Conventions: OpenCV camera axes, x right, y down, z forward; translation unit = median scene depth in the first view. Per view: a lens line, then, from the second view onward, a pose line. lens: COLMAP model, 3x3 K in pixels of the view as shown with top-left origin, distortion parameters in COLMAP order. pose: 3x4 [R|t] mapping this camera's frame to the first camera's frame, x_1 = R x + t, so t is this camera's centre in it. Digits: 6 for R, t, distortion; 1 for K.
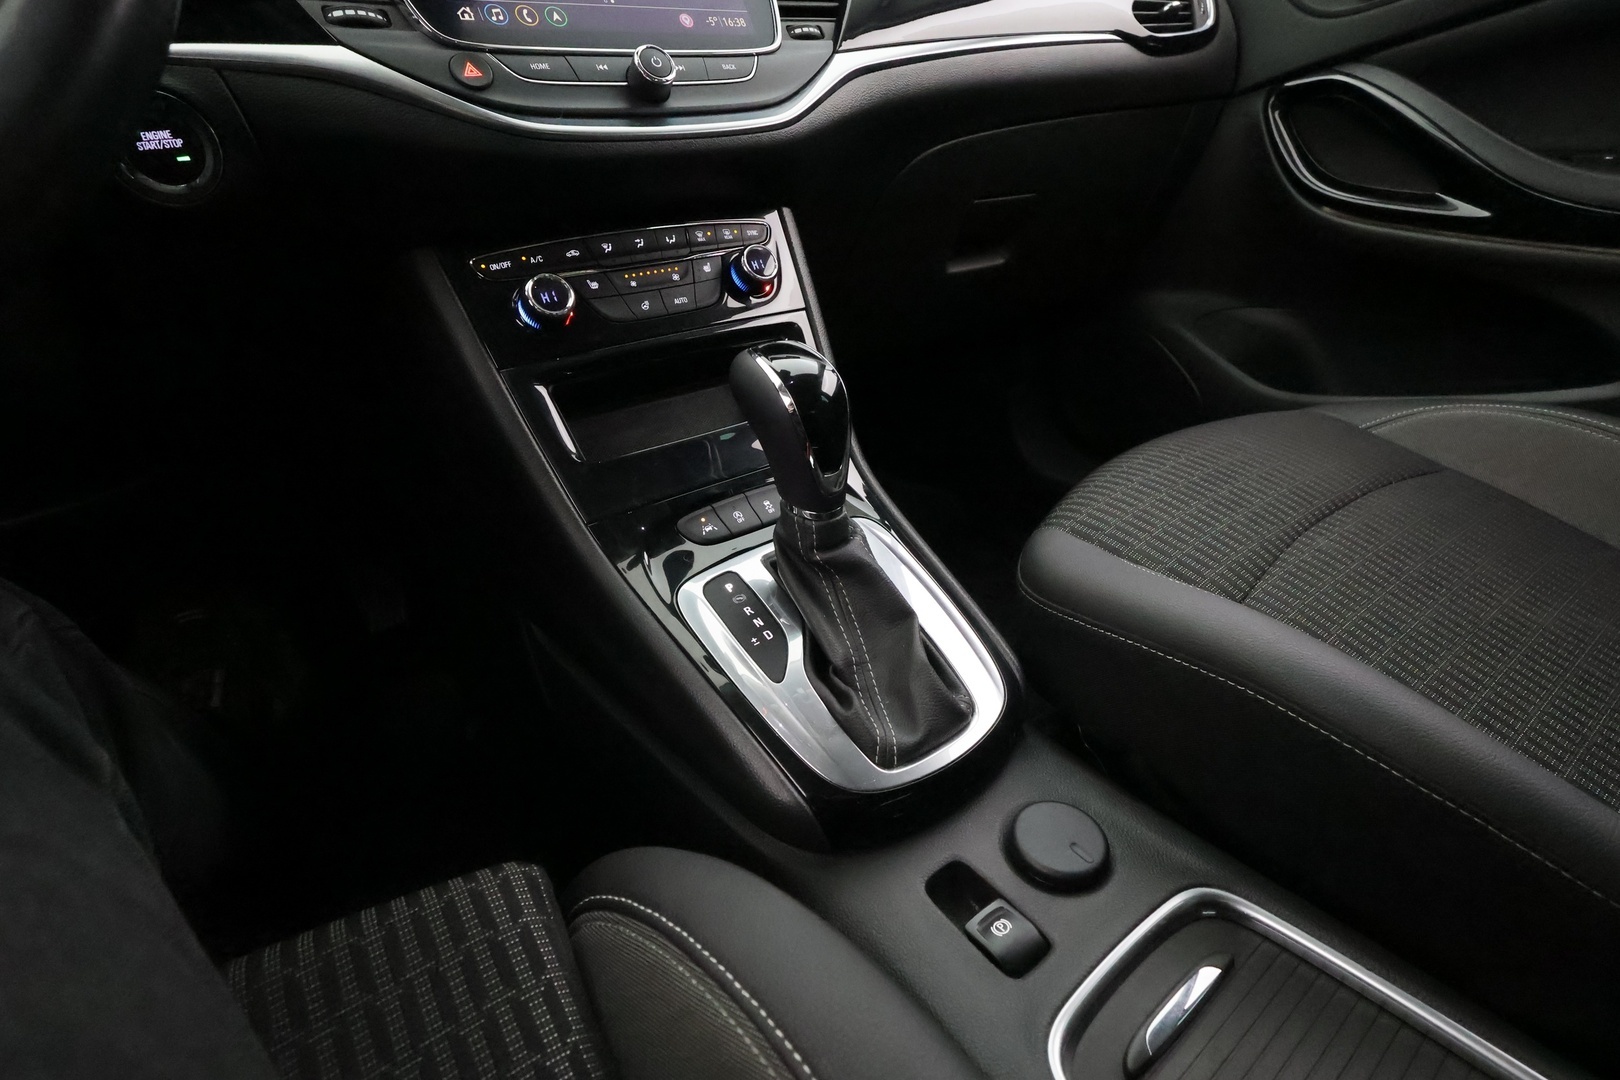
lens RADIAL K [[747.4, 0, 810.0], [0, 747.4, 540.0], [0, 0, 1]] dist [0.000251, 0.000882]
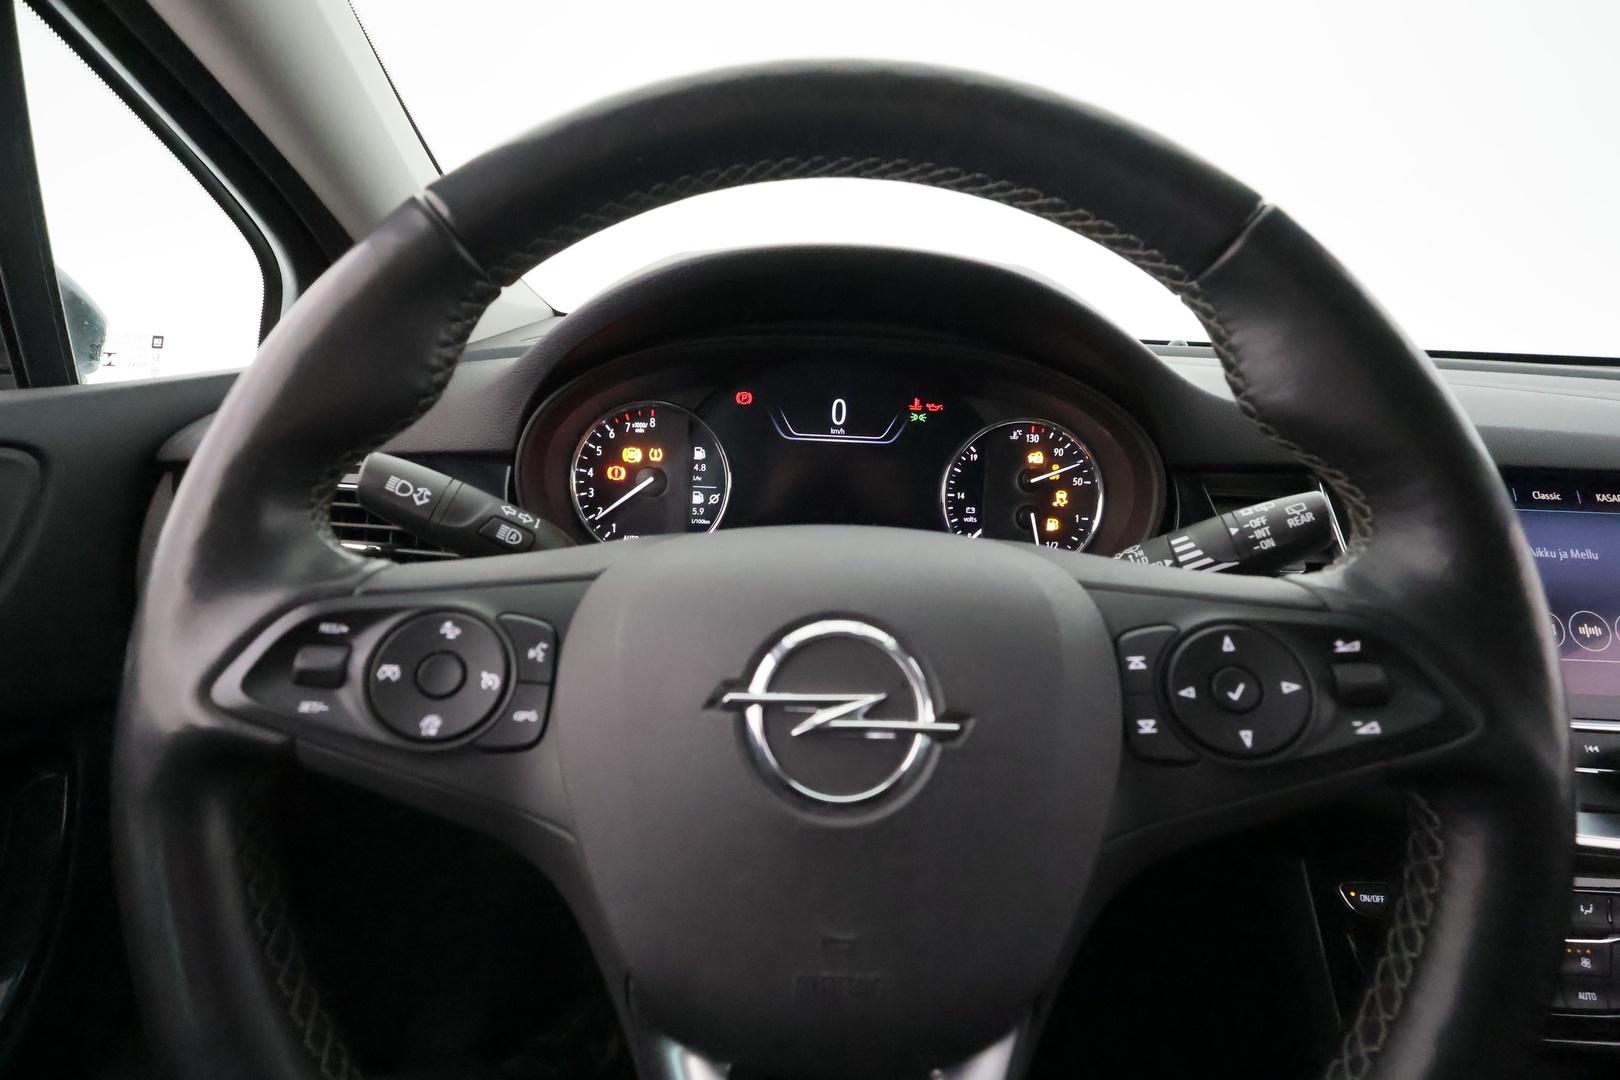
lens RADIAL K [[747.4, 0, 810.0], [0, 747.4, 540.0], [0, 0, 1]] dist [0.000251, 0.000882]
pose [[0.792049, 0.253486, -0.555341, -0.553166], [-0.356069, 0.930767, -0.082990, -0.447289], [0.495857, 0.263472, 0.827471, -0.217330]]
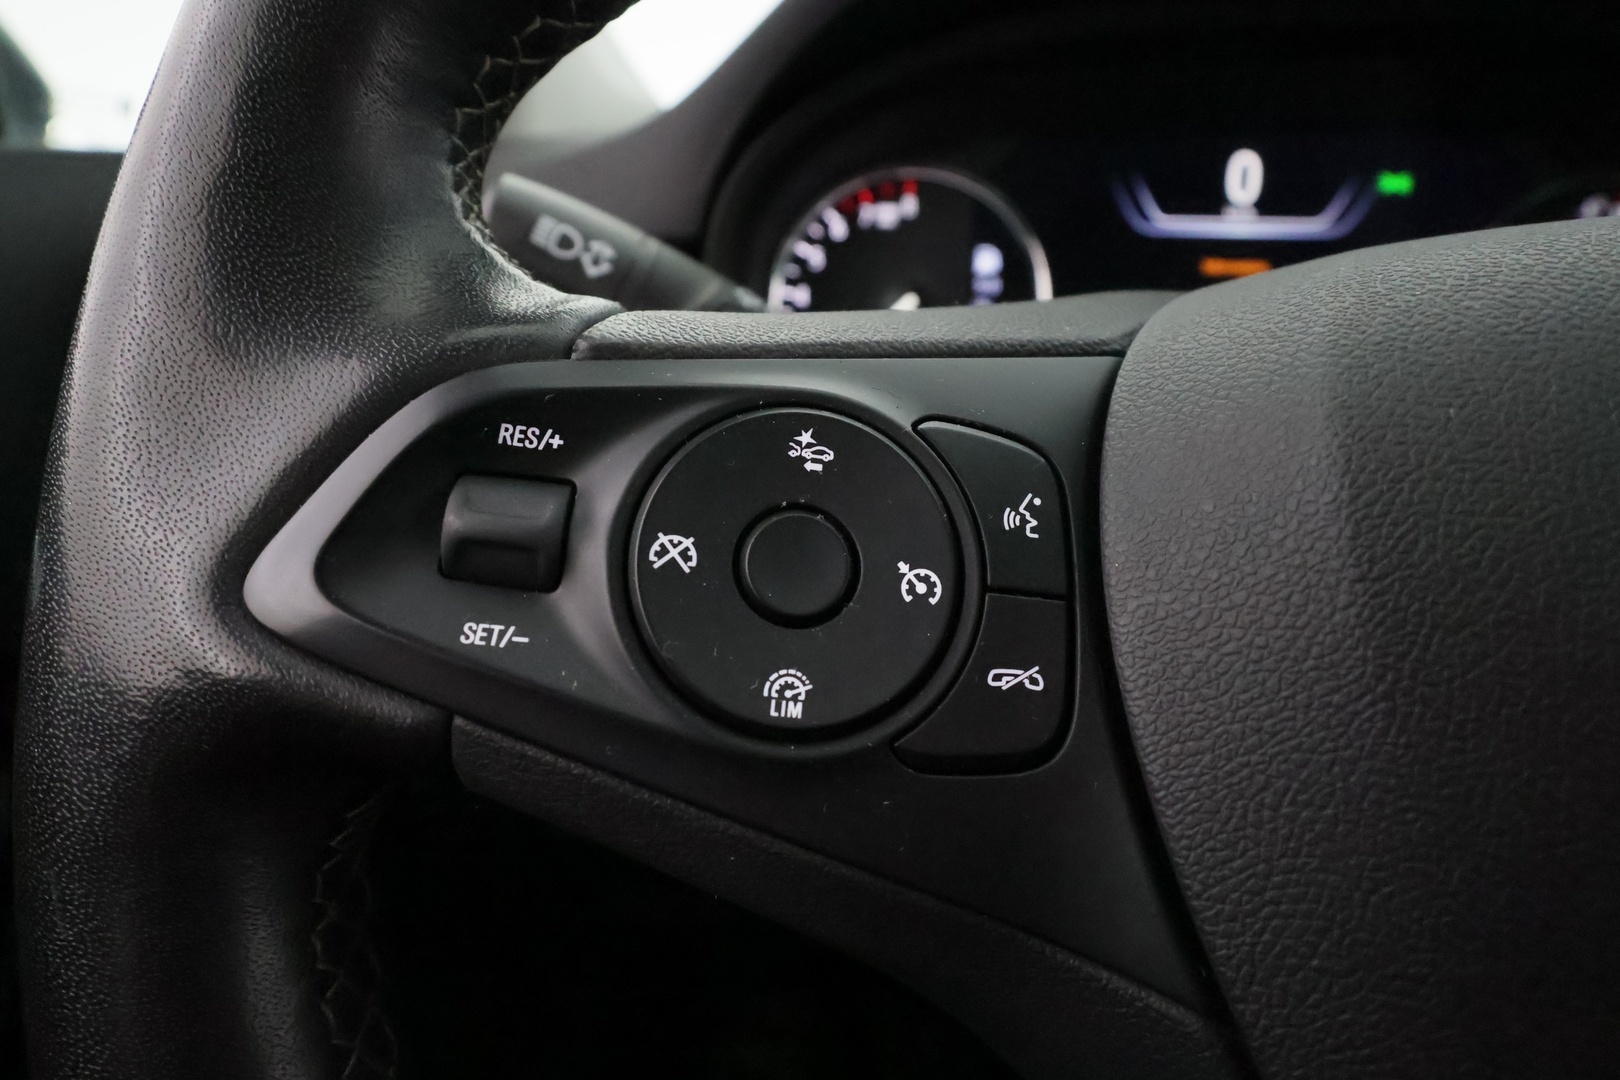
lens RADIAL K [[982.8, 0, 810.0], [0, 982.8, 540.0], [0, 0, 1]] dist [0.003311, 0.000613]
pose [[0.715703, 0.288237, -0.636152, -0.833832], [-0.368303, 0.929680, 0.006873, -0.329981], [0.593399, 0.229378, 0.771533, -0.098180]]
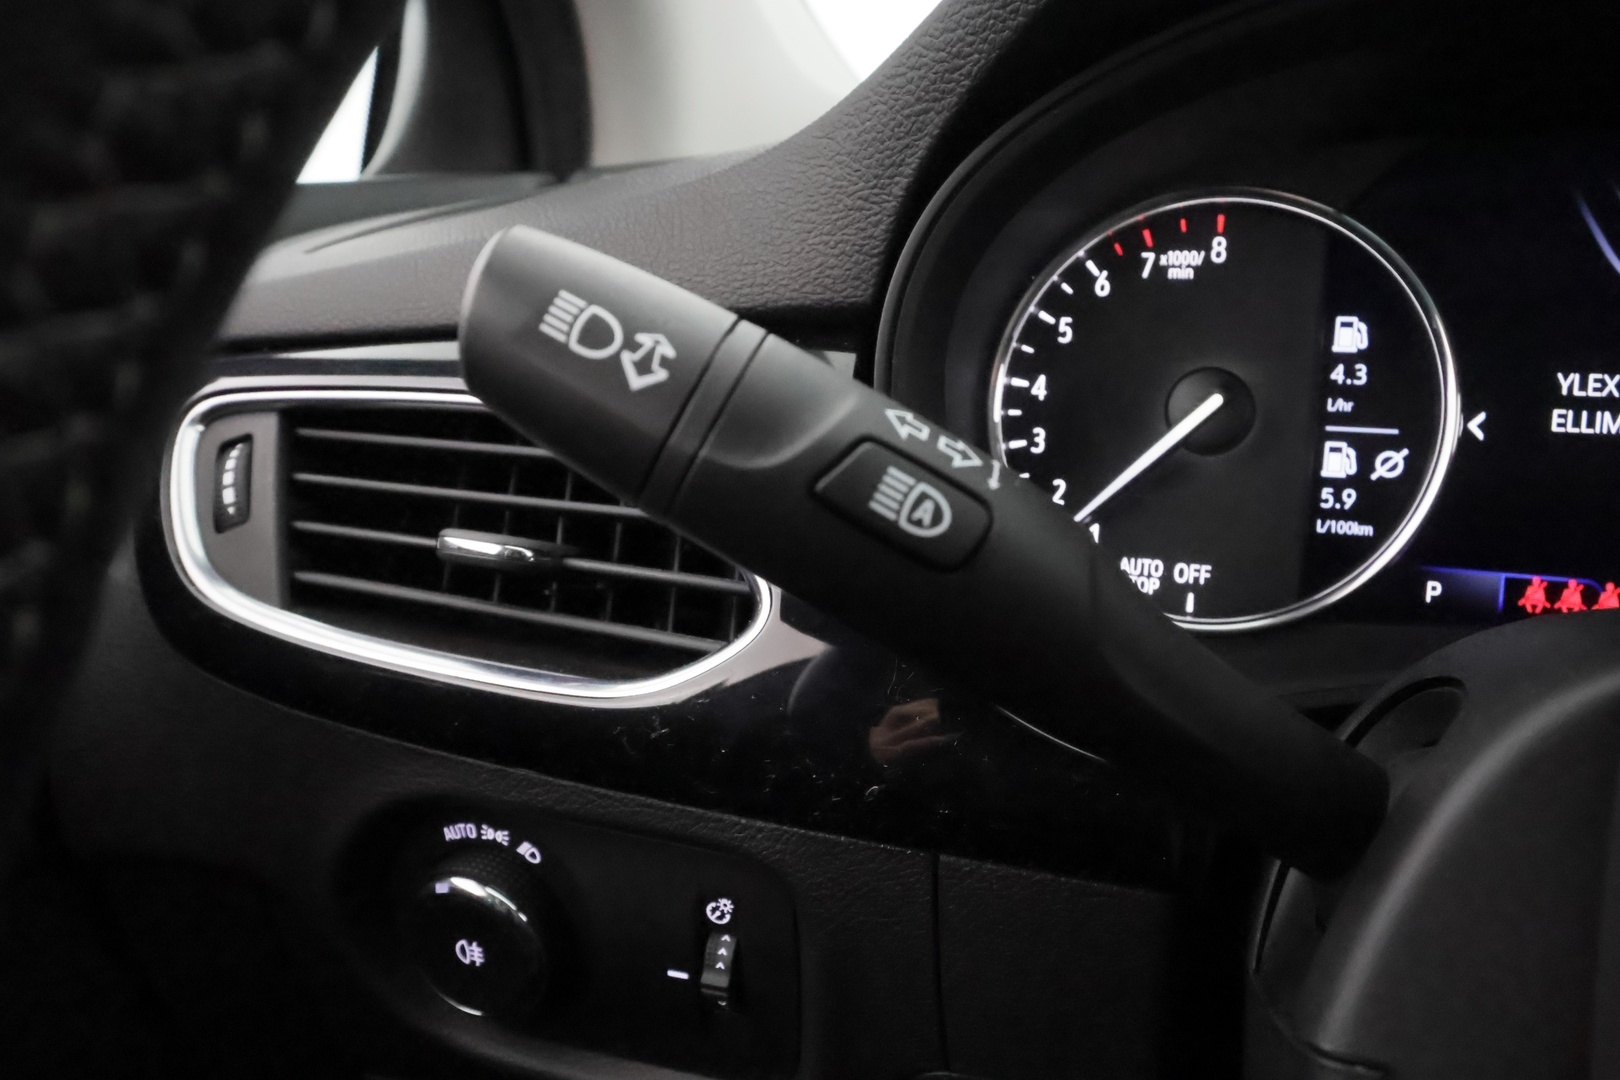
lens RADIAL K [[1296.4, 0, 810.0], [0, 1296.4, 540.0], [0, 0, 1]] dist [0.003949, -0.003588]
pose [[0.552564, 0.250771, -0.794850, -0.915977], [-0.413291, 0.910599, -0.000022, -0.387027], [0.723784, 0.328516, 0.606806, 0.001193]]
